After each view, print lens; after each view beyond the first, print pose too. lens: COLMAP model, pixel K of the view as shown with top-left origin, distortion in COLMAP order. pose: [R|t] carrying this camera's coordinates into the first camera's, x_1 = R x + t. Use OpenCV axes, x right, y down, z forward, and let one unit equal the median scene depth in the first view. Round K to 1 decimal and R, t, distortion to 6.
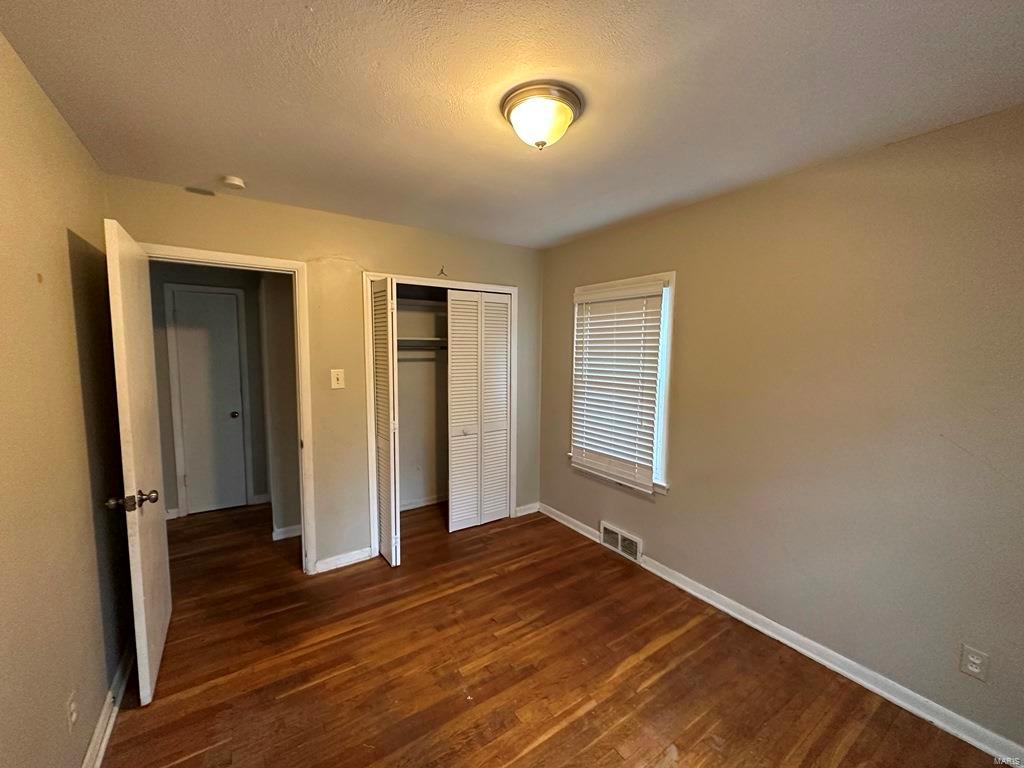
lens RADIAL K [[407.9, 0, 511.3], [0, 407.9, 385.7], [0, 0, 1]] dist [-0.001466, 0.000096]
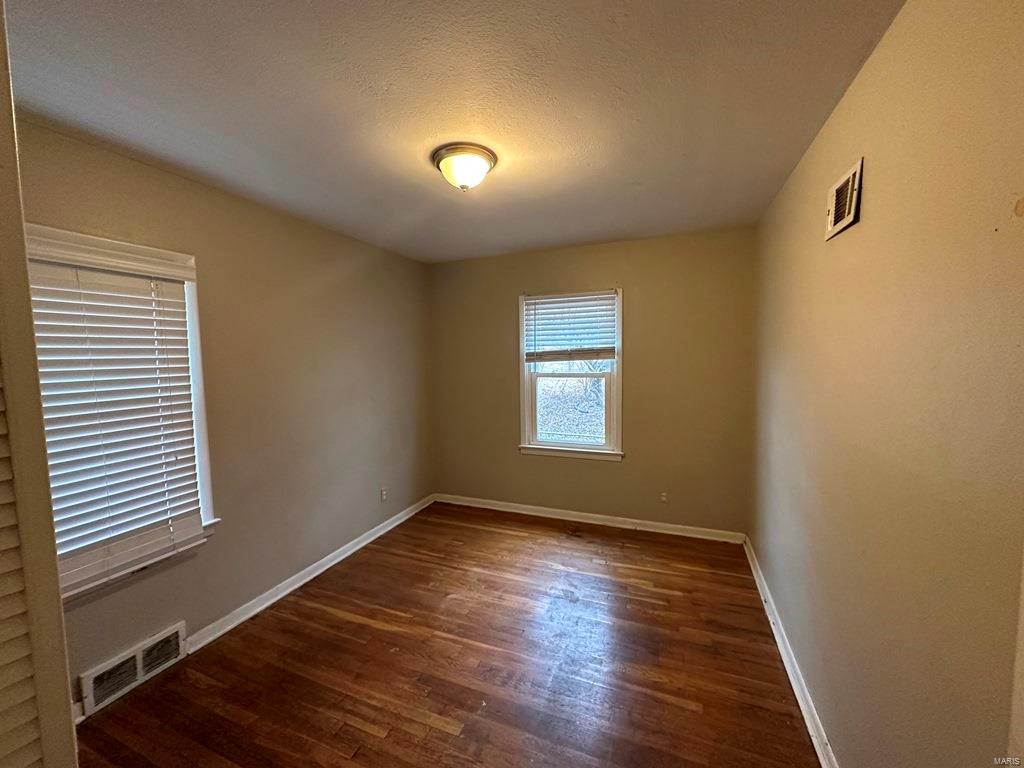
lens RADIAL K [[407.9, 0, 511.3], [0, 407.9, 385.7], [0, 0, 1]] dist [-0.001466, 0.000096]
pose [[-0.564107, -0.061931, 0.823376, -0.731378], [0.083190, 0.987846, 0.131297, -0.095163], [-0.821500, 0.142562, -0.552099, 1.116297]]
